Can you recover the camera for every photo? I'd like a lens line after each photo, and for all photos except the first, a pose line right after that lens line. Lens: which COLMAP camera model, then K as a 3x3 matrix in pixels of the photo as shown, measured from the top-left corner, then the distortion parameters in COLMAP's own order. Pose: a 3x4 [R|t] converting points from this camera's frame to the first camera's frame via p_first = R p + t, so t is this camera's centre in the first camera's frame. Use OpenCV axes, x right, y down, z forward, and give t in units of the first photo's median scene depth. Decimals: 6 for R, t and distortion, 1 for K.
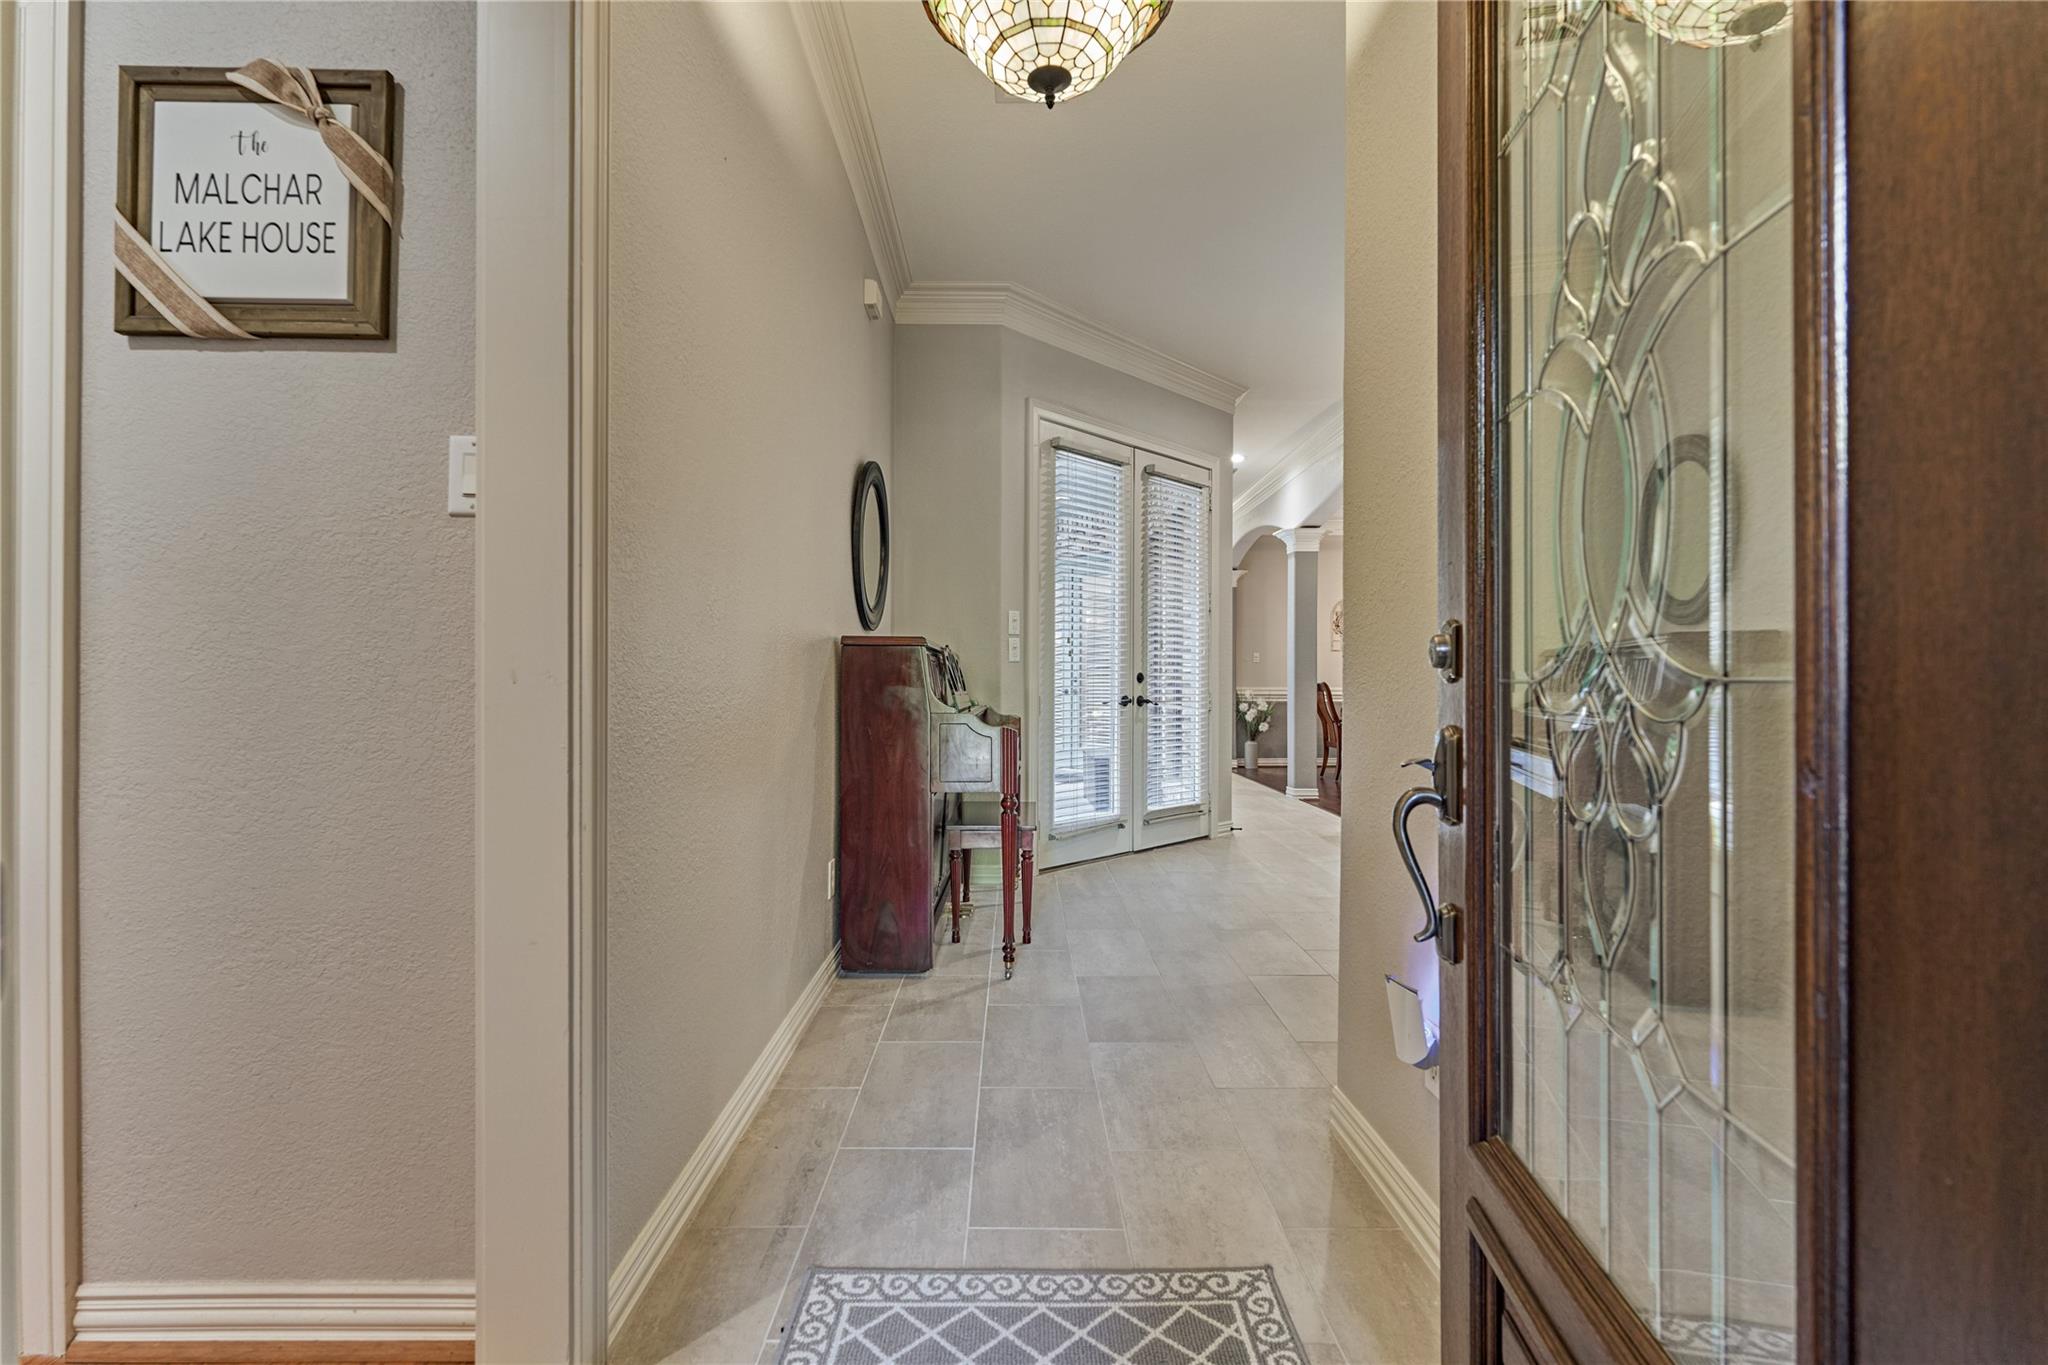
lens RADIAL K [[918.3, 0, 1027.5], [0, 918.3, 683.4], [0, 0, 1]] dist [-0.000817, 0.000059]
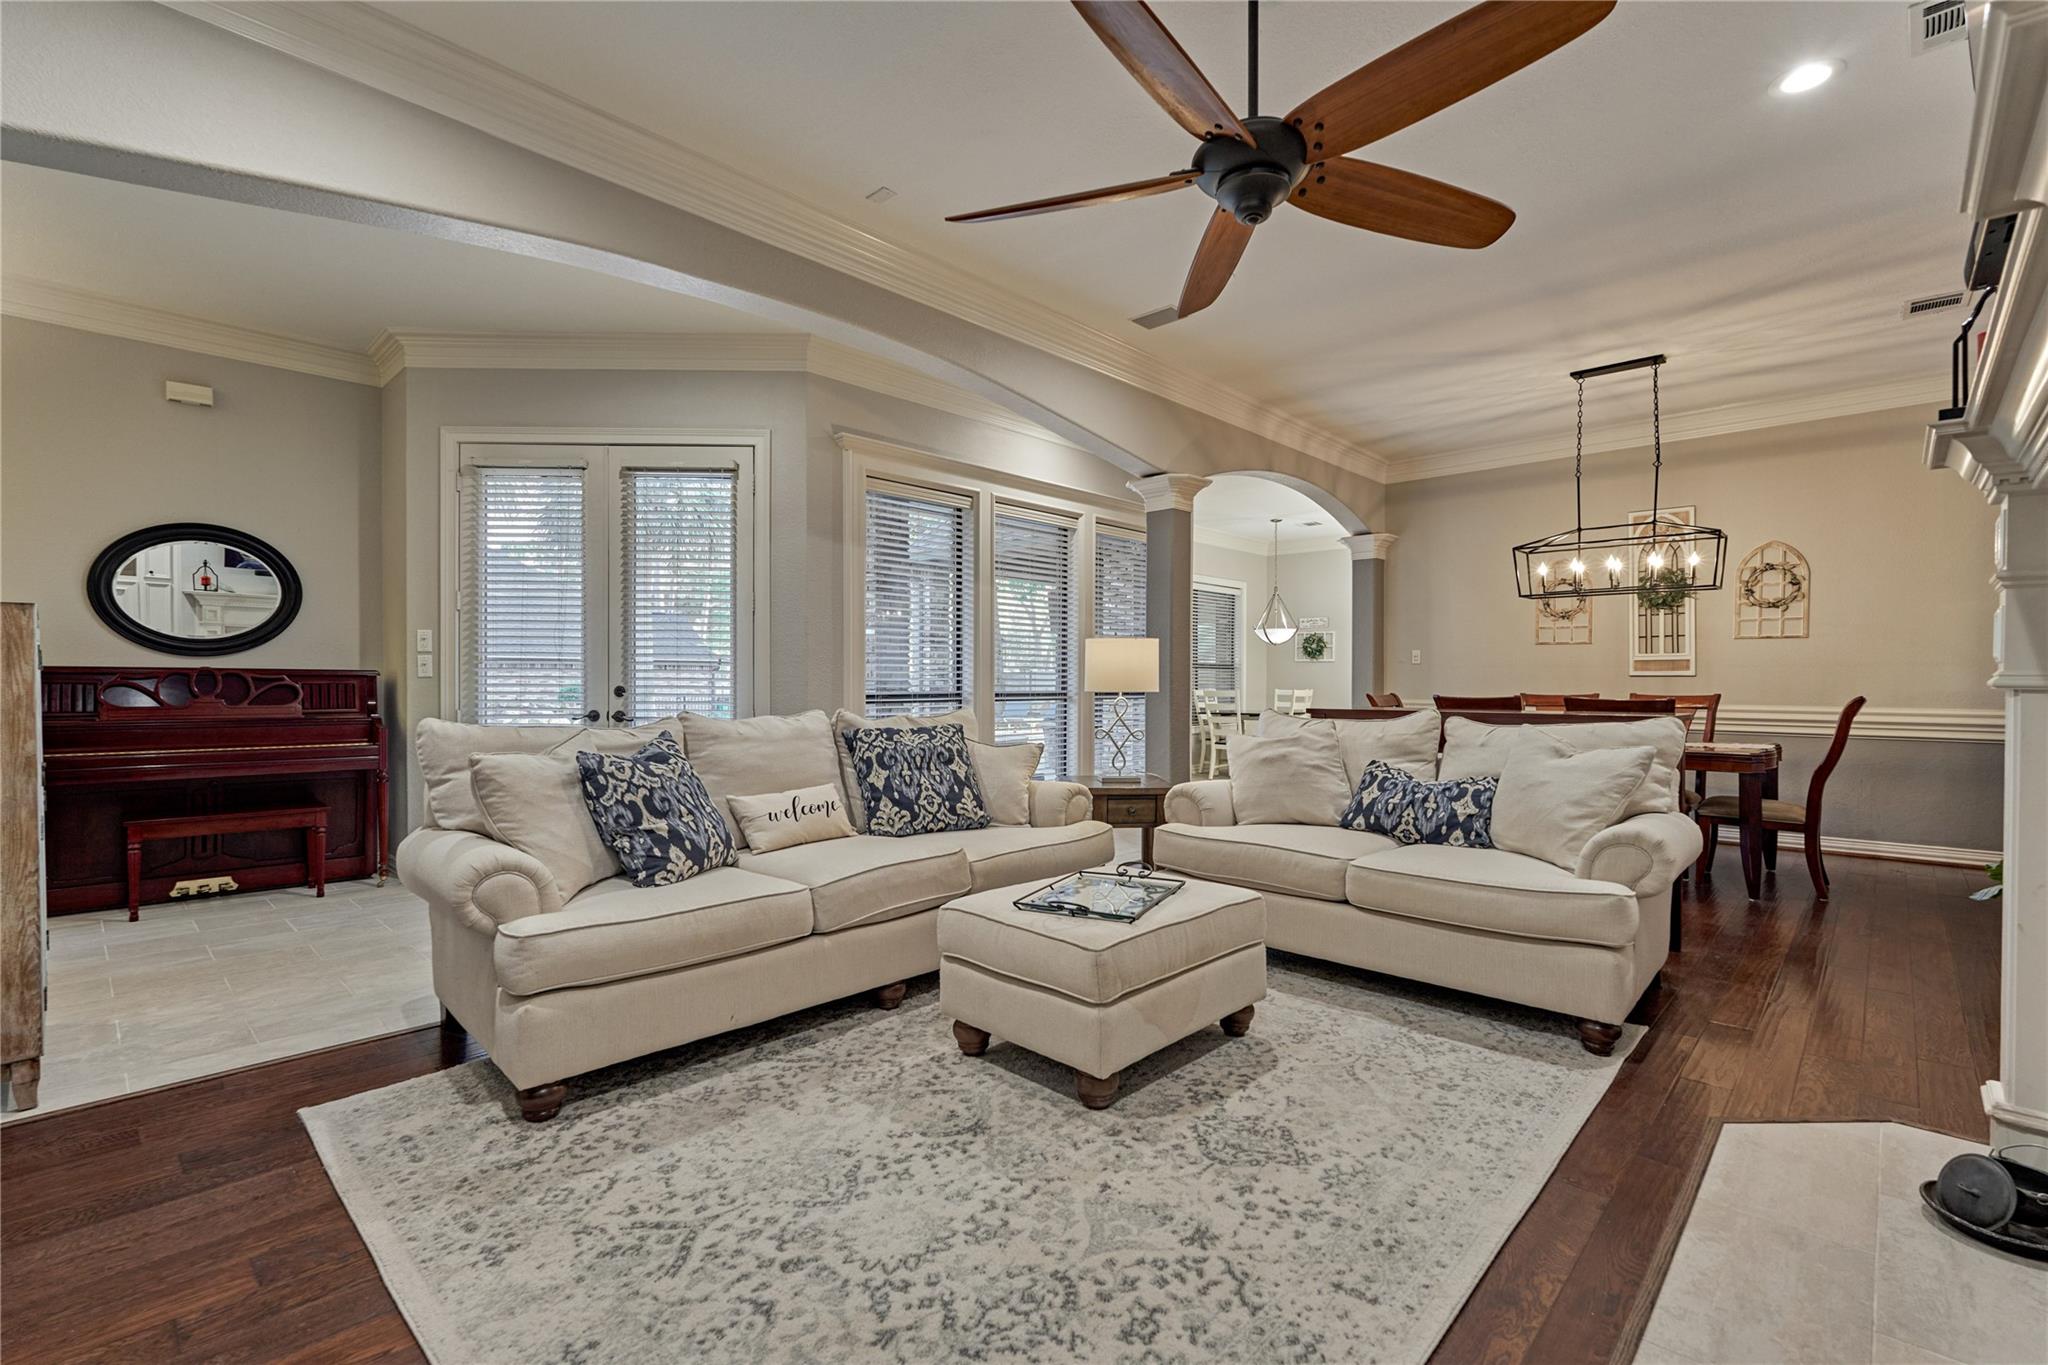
lens RADIAL K [[918.3, 0, 1027.5], [0, 918.3, 683.4], [0, 0, 1]] dist [-0.000817, 0.000059]
pose [[0.719149, 0.000335, -0.694855, 0.974160], [-0.001671, 0.999998, -0.001247, -0.012207], [0.694853, 0.002058, 0.719148, 0.564782]]
